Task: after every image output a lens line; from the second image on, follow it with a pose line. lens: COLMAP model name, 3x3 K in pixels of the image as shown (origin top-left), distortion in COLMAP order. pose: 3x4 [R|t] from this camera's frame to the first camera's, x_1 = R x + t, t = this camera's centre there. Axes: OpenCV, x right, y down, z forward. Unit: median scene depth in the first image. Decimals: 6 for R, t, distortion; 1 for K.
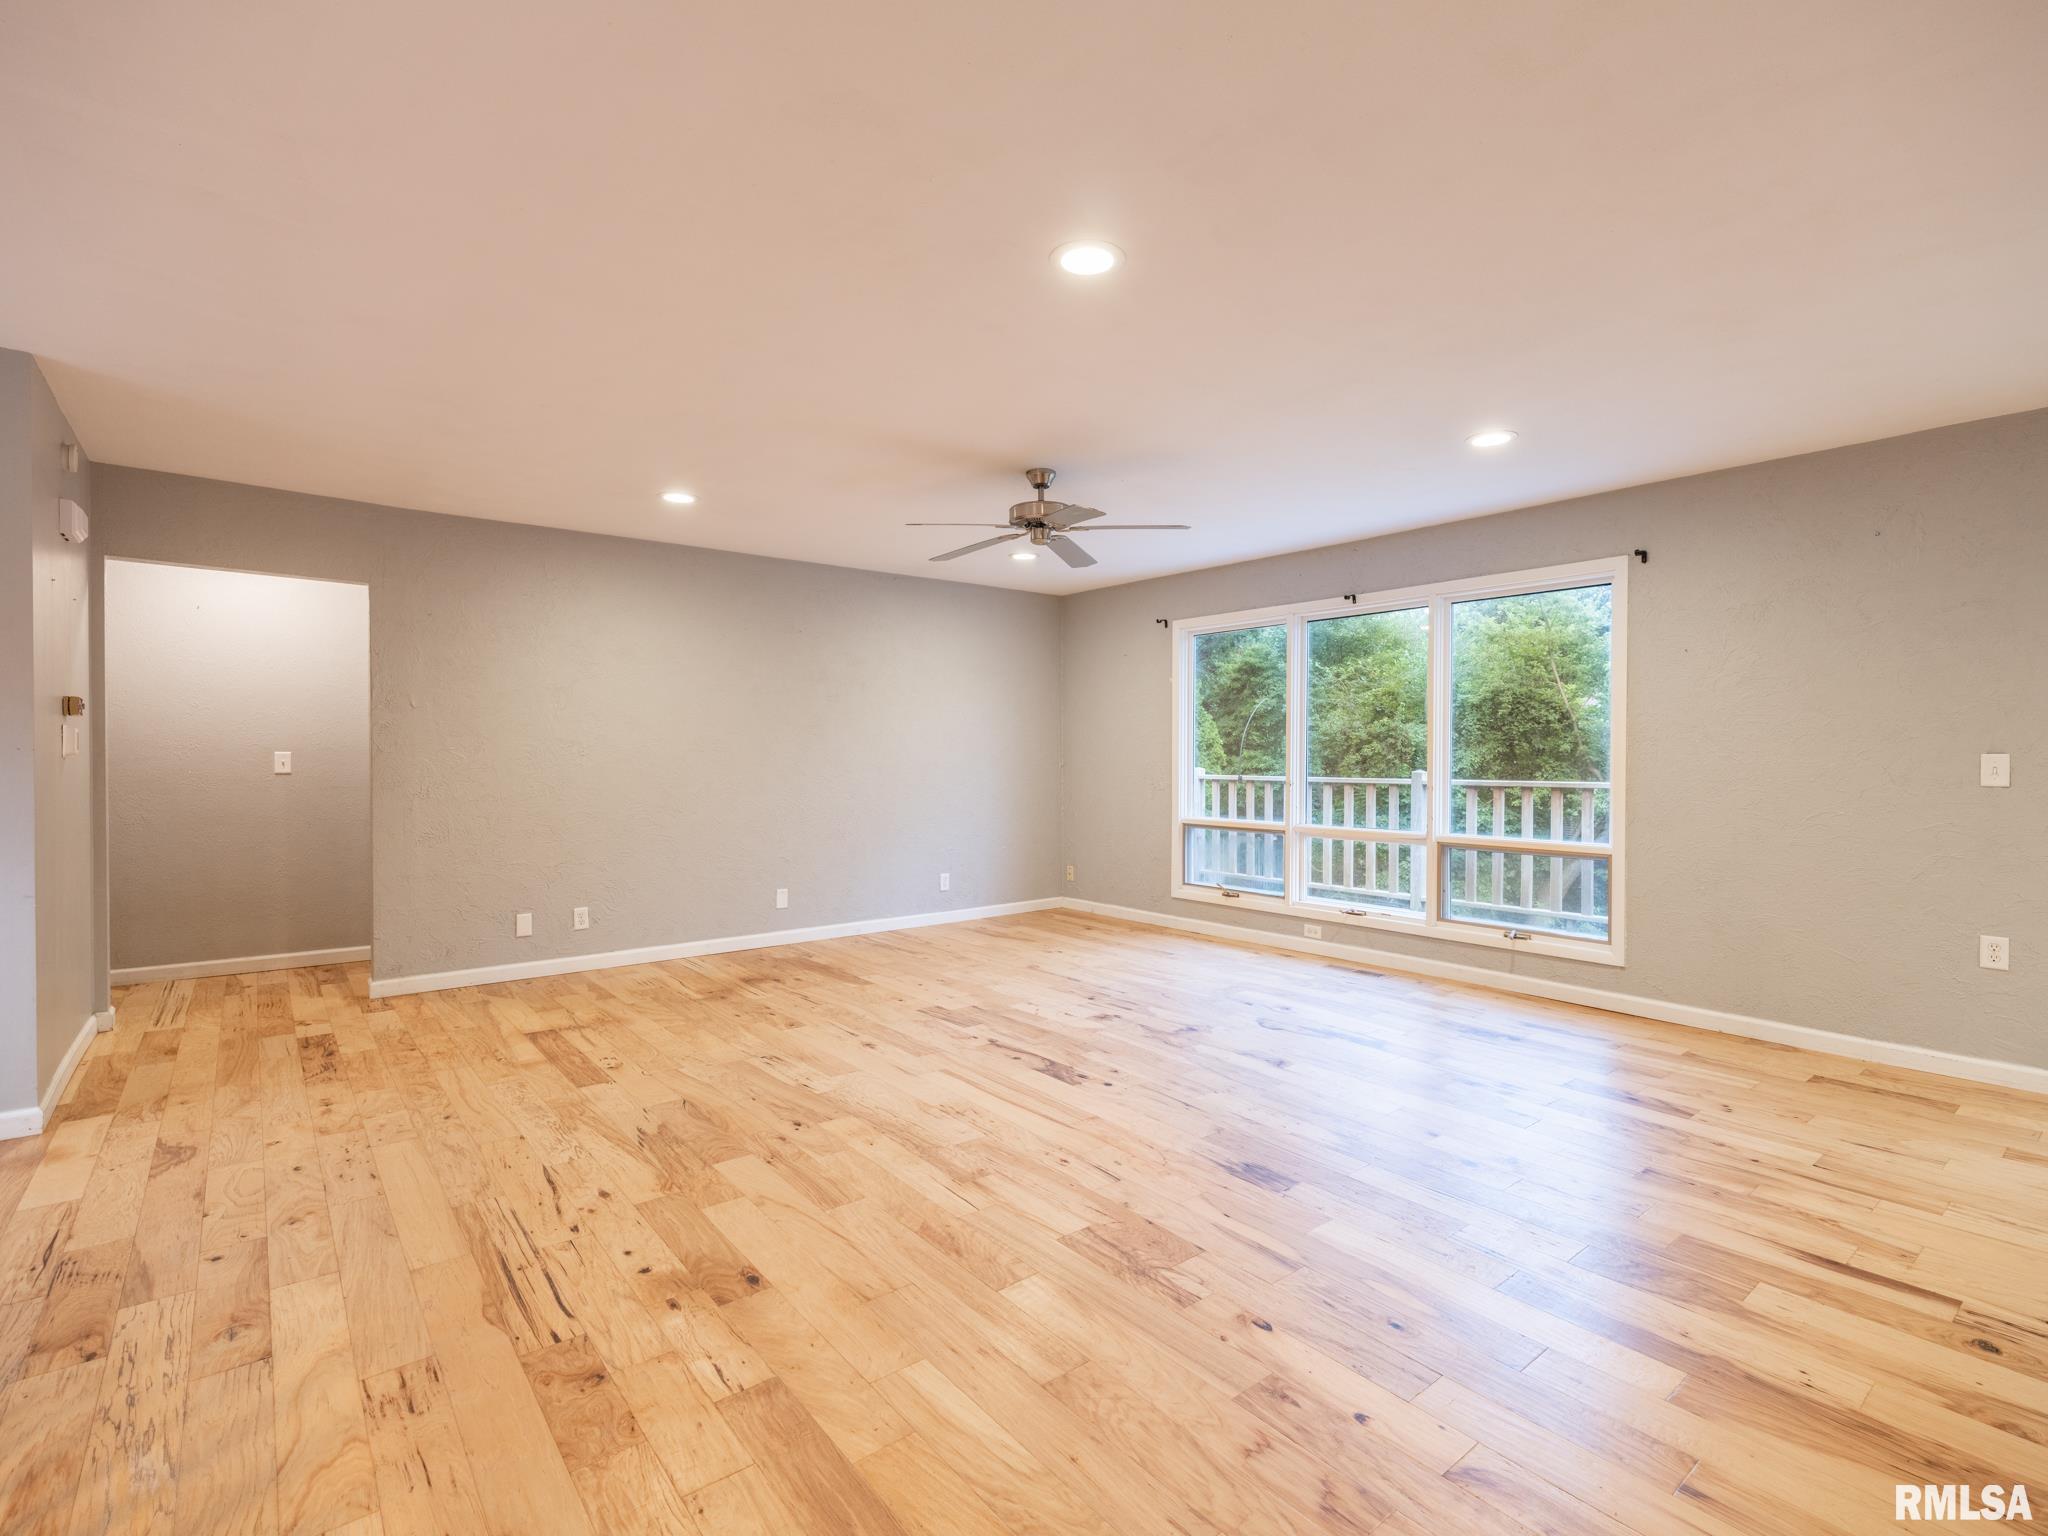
lens RADIAL K [[974.2, 0, 1017.9], [0, 974.2, 769.9], [0, 0, 1]] dist [-0.000225, 0.000907]
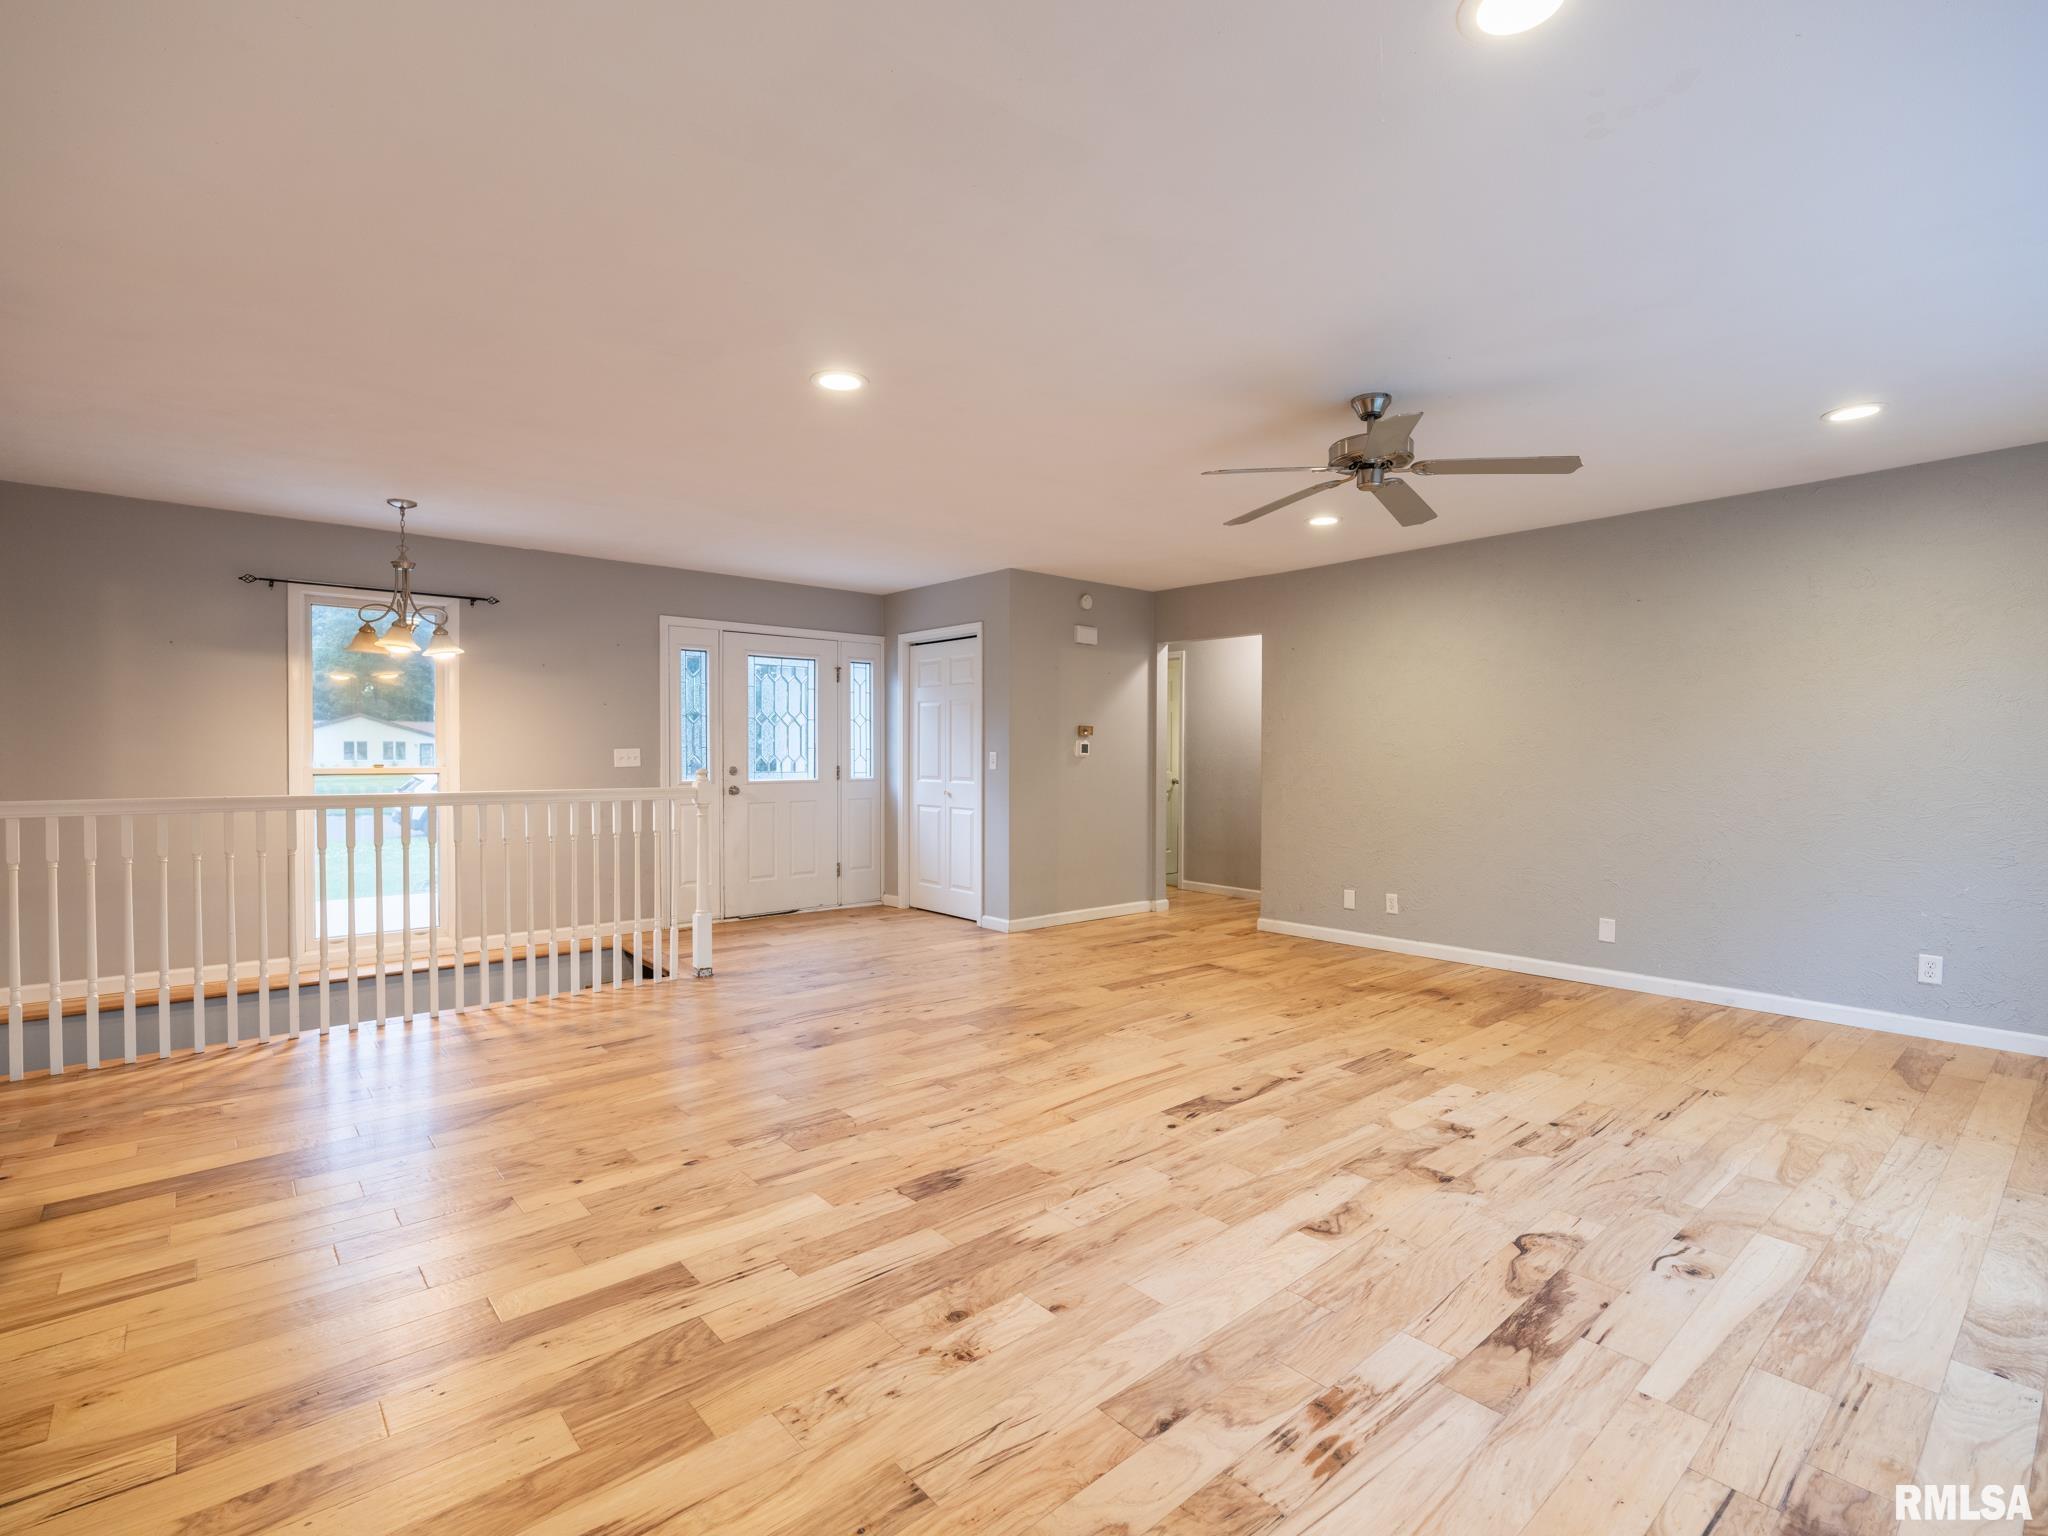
lens RADIAL K [[974.2, 0, 1017.9], [0, 974.2, 769.9], [0, 0, 1]] dist [-0.000225, 0.000907]
pose [[0.023089, 0.011825, -0.999663, 0.929094], [-0.014607, 0.999827, 0.011490, -0.006439], [0.999627, 0.014337, 0.023257, 0.805975]]
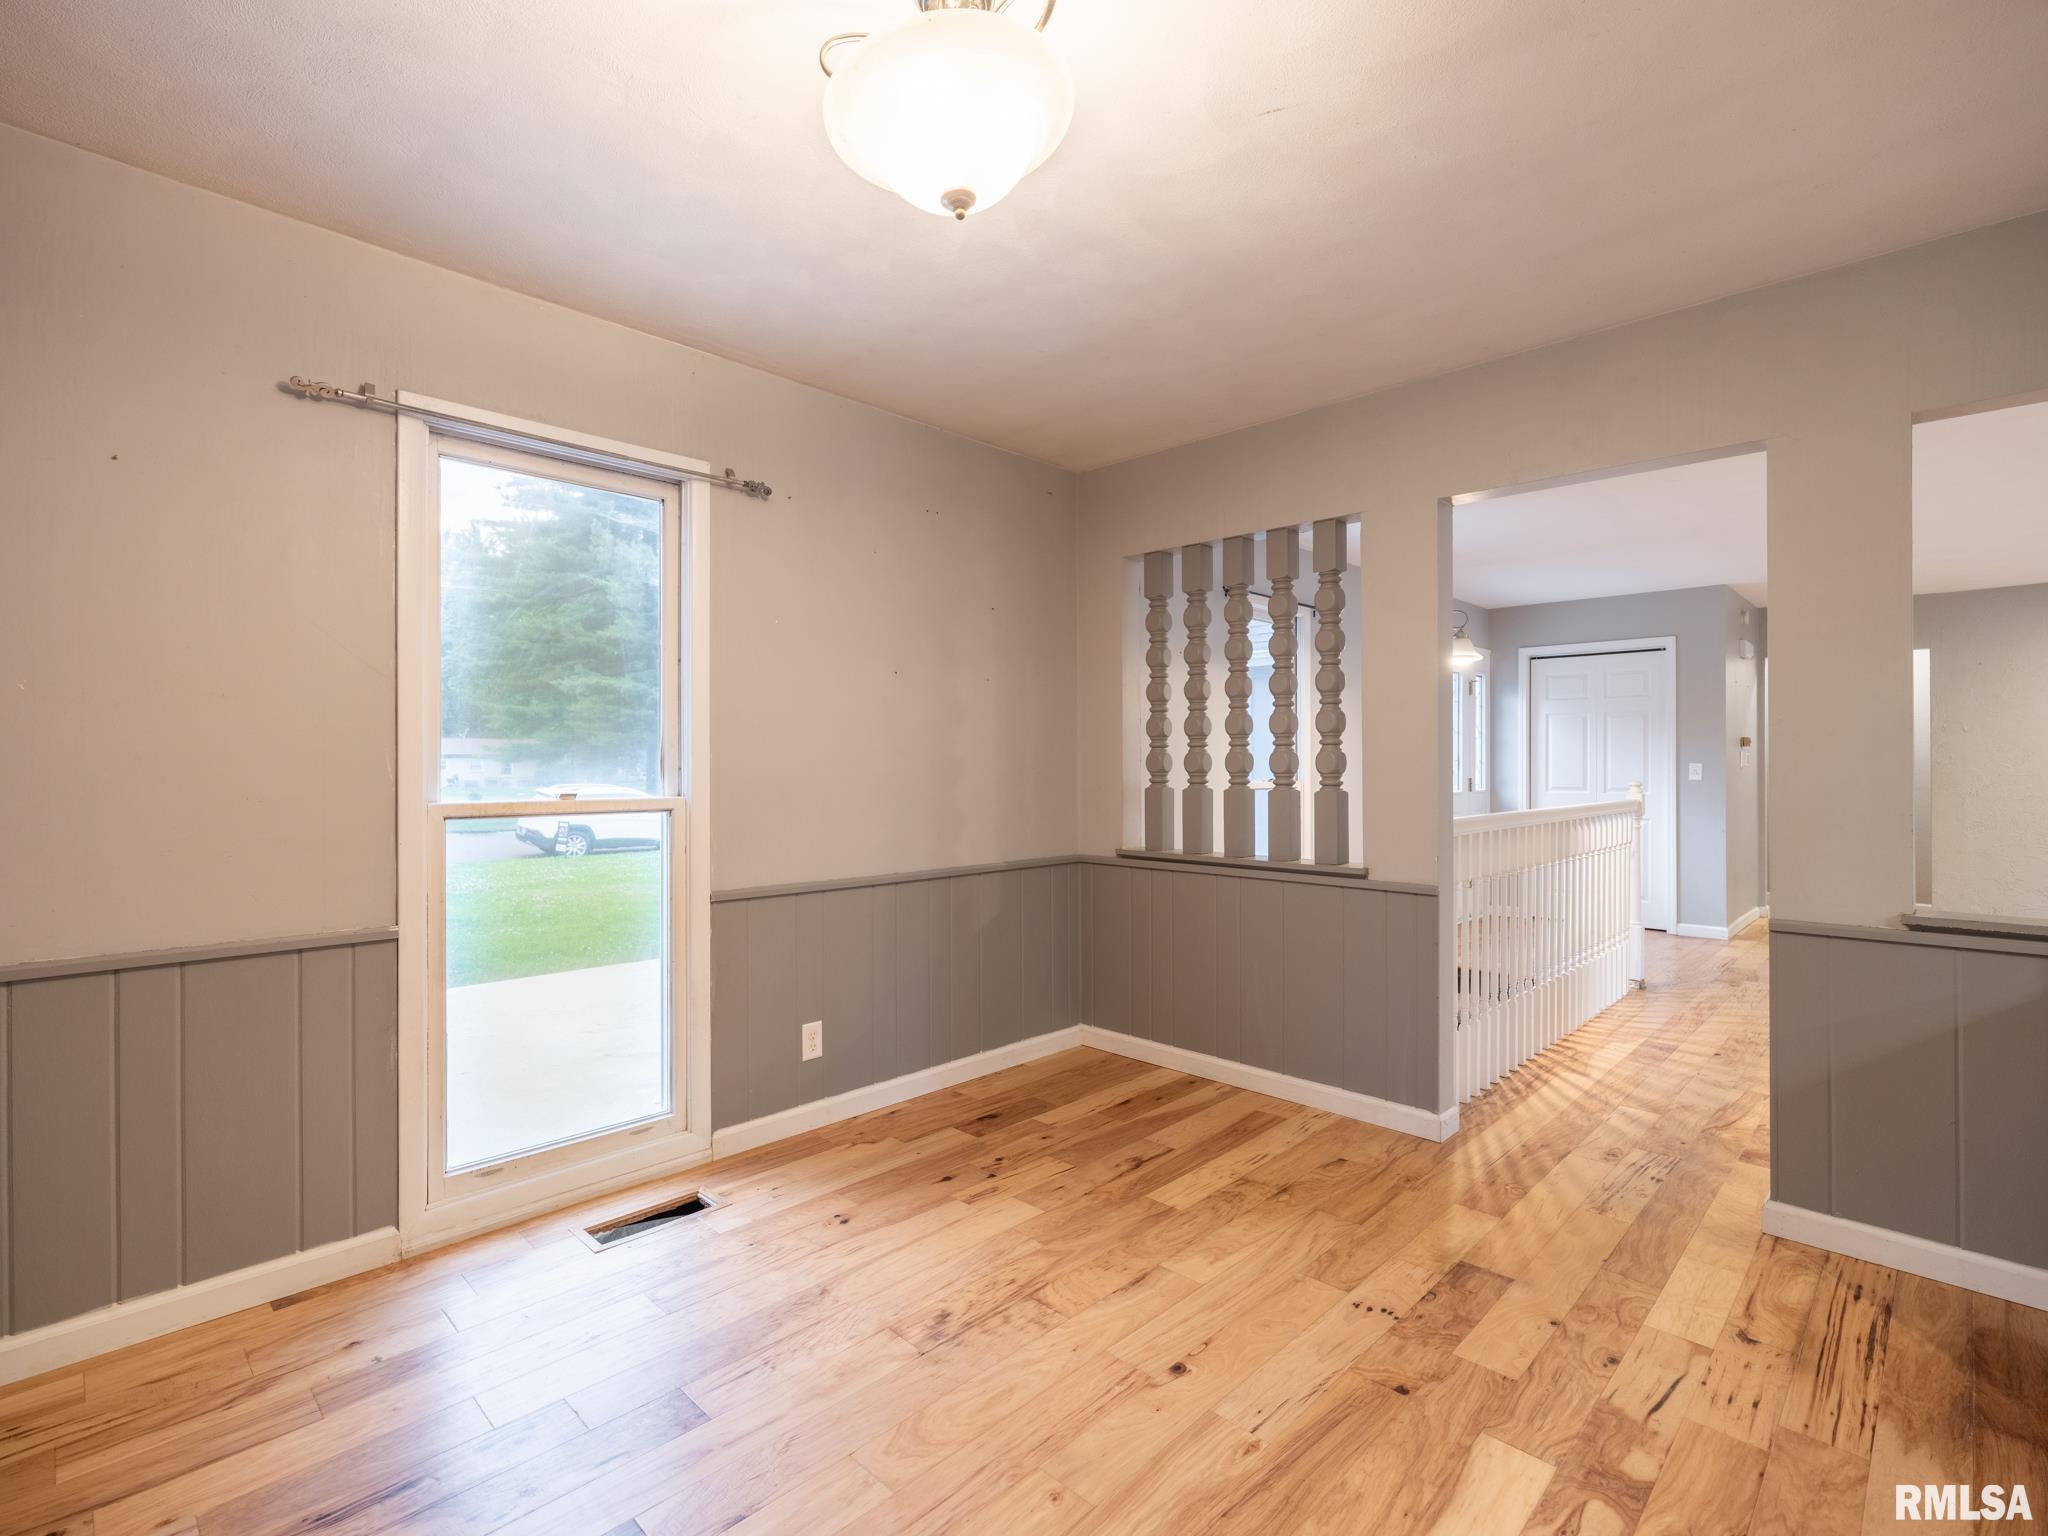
lens RADIAL K [[974.2, 0, 1017.9], [0, 974.2, 769.9], [0, 0, 1]] dist [-0.000225, 0.000907]
pose [[0.128446, -0.007192, -0.991690, 0.787294], [-0.009314, 0.999921, -0.008458, 0.021514], [0.991673, 0.010323, 0.128369, -0.704534]]
